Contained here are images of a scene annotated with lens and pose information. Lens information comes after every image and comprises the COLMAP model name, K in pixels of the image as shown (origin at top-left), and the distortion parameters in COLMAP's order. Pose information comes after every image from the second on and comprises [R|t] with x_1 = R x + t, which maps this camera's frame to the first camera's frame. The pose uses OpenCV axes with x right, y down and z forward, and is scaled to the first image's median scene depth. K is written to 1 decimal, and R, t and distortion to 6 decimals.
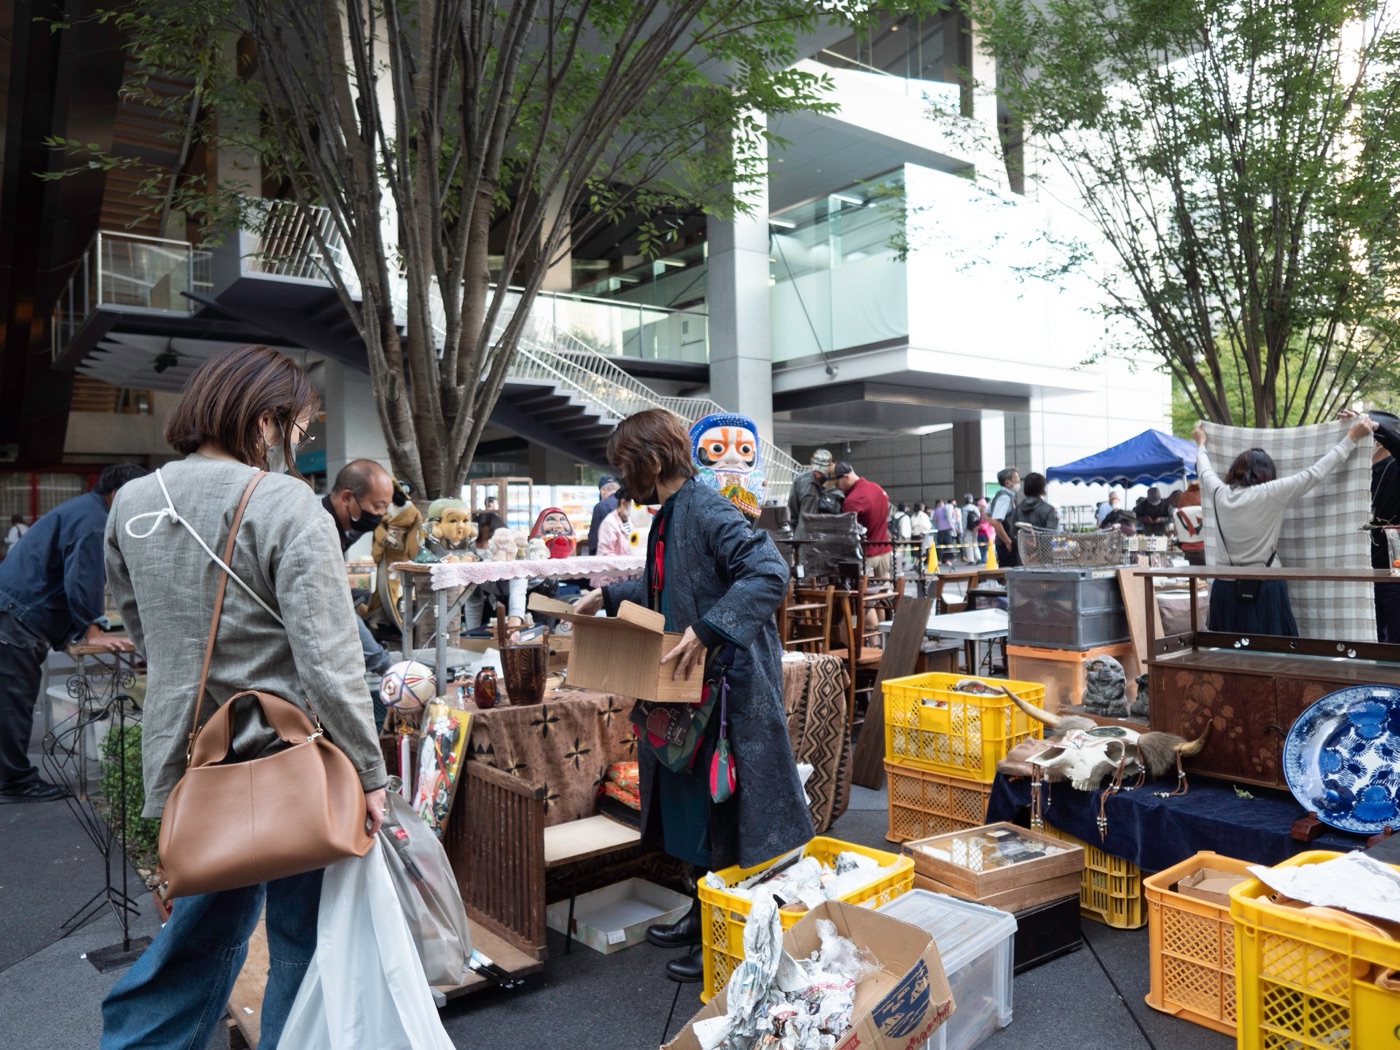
lens RADIAL K [[1018.6, 0, 696.5], [0, 1018.6, 527.7], [0, 0, 1]] dist [-0.016361, 0.000034]
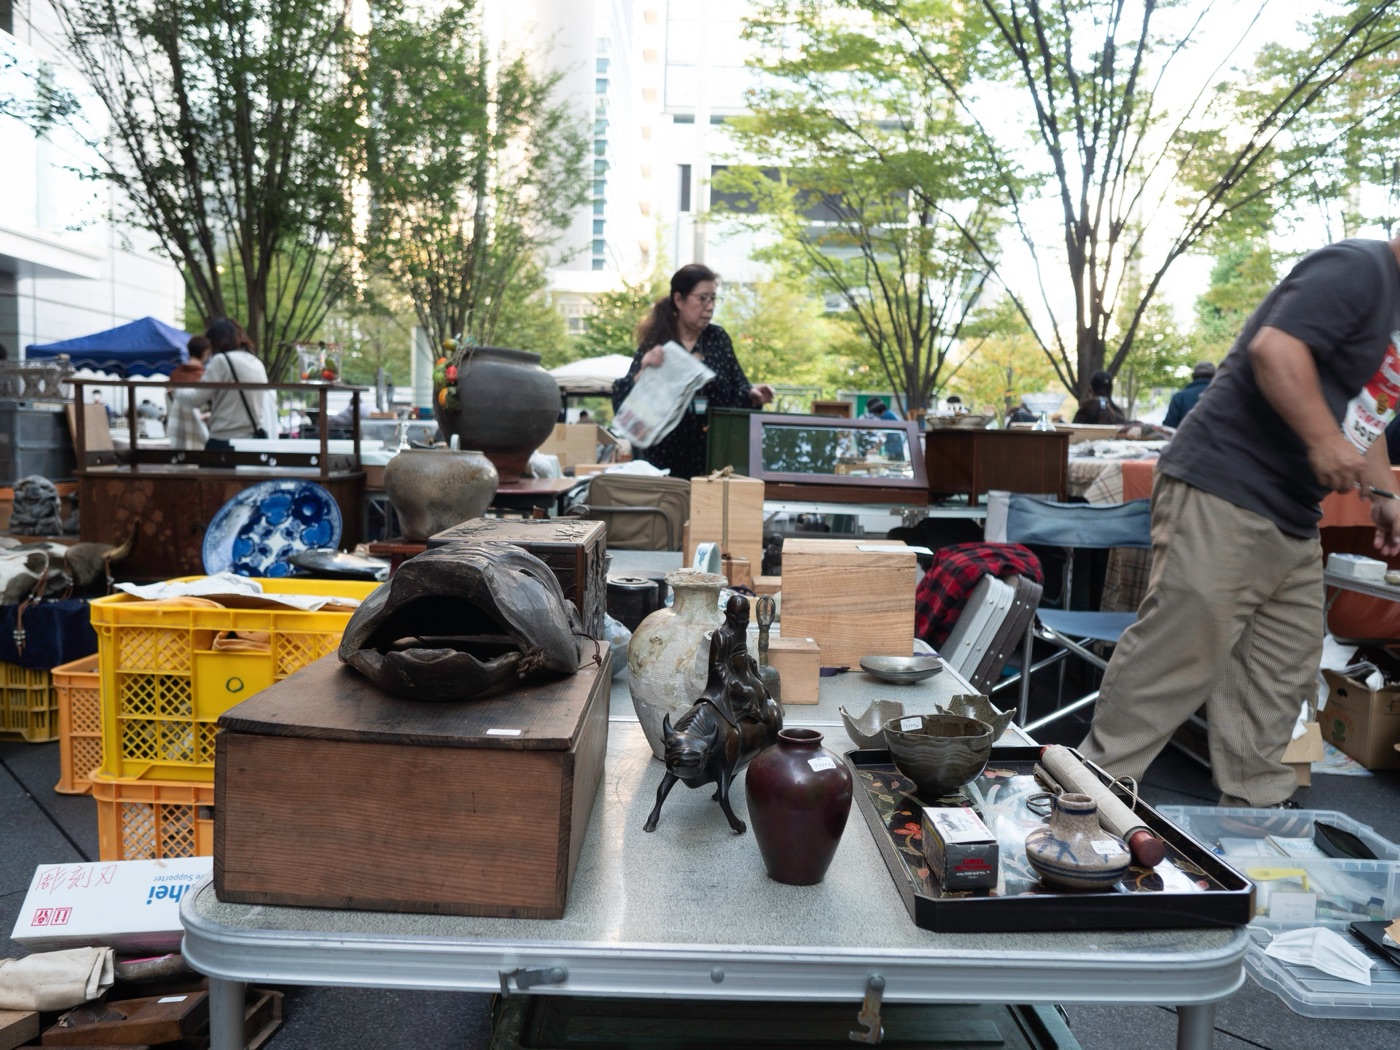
lens RADIAL K [[1018.6, 0, 700.0], [0, 1018.6, 525.5], [0, 0, 1]] dist [-0.016361, 0.000034]
pose [[0.615443, -0.024857, 0.787790, 0.036022], [-0.040809, 0.997157, 0.063345, 0.072182], [-0.787125, -0.071134, 0.612678, -0.046212]]
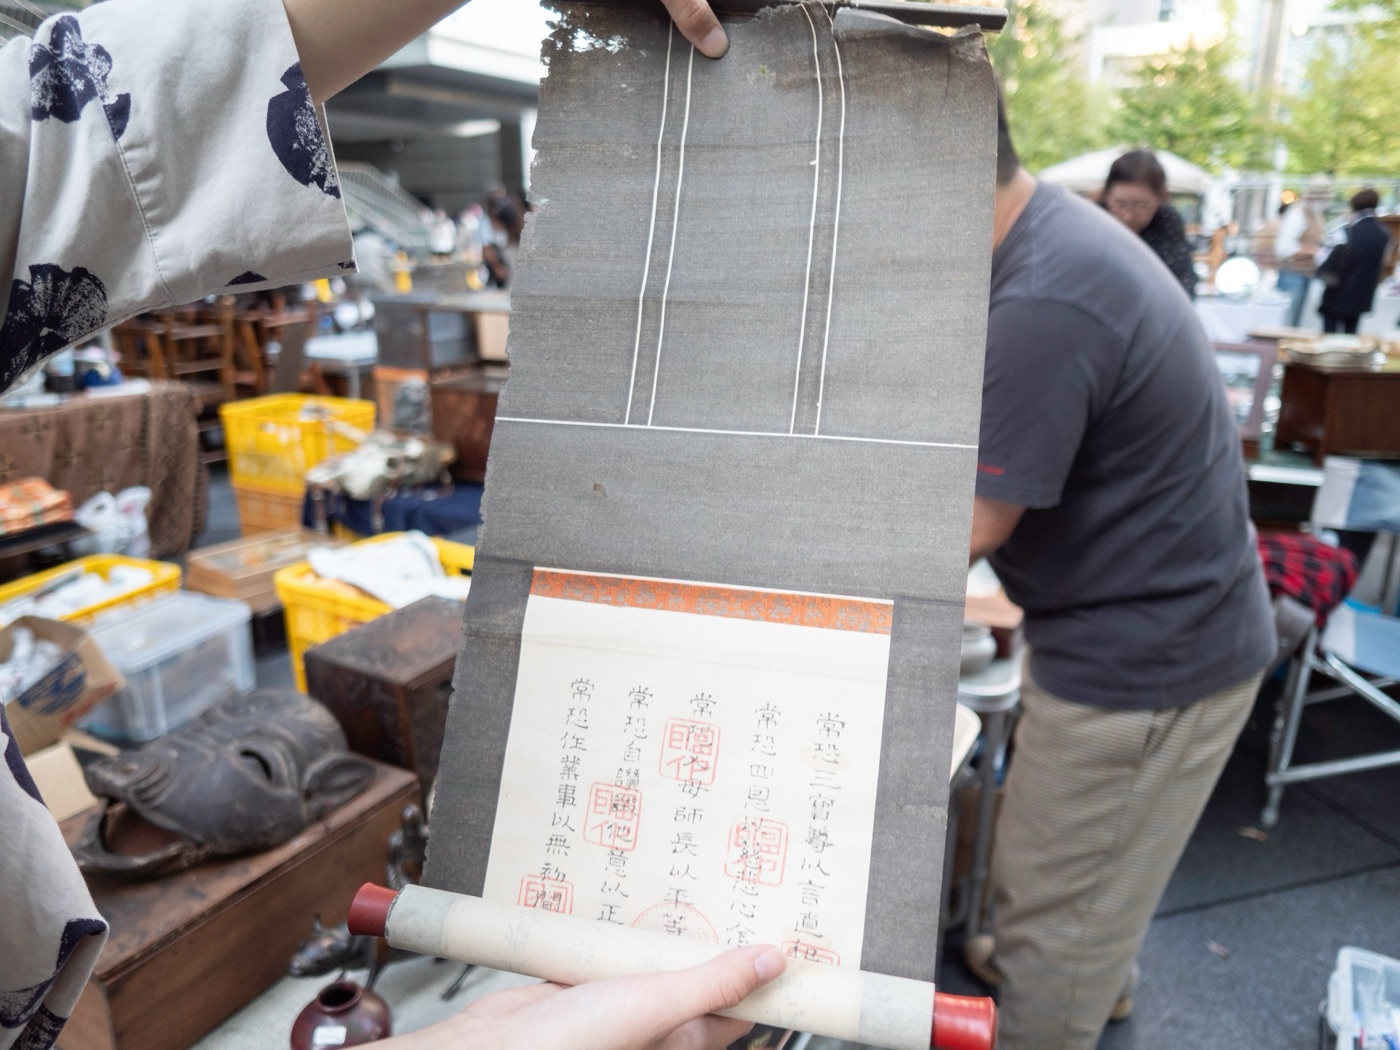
lens RADIAL K [[1018.6, 0, 699.4], [0, 1018.6, 524.9], [0, 0, 1]] dist [-0.016361, 0.000034]
pose [[0.924174, -0.089354, 0.371374, 0.213879], [-0.017417, 0.961385, 0.274654, -0.029347], [-0.381575, -0.260296, 0.886931, -0.141660]]
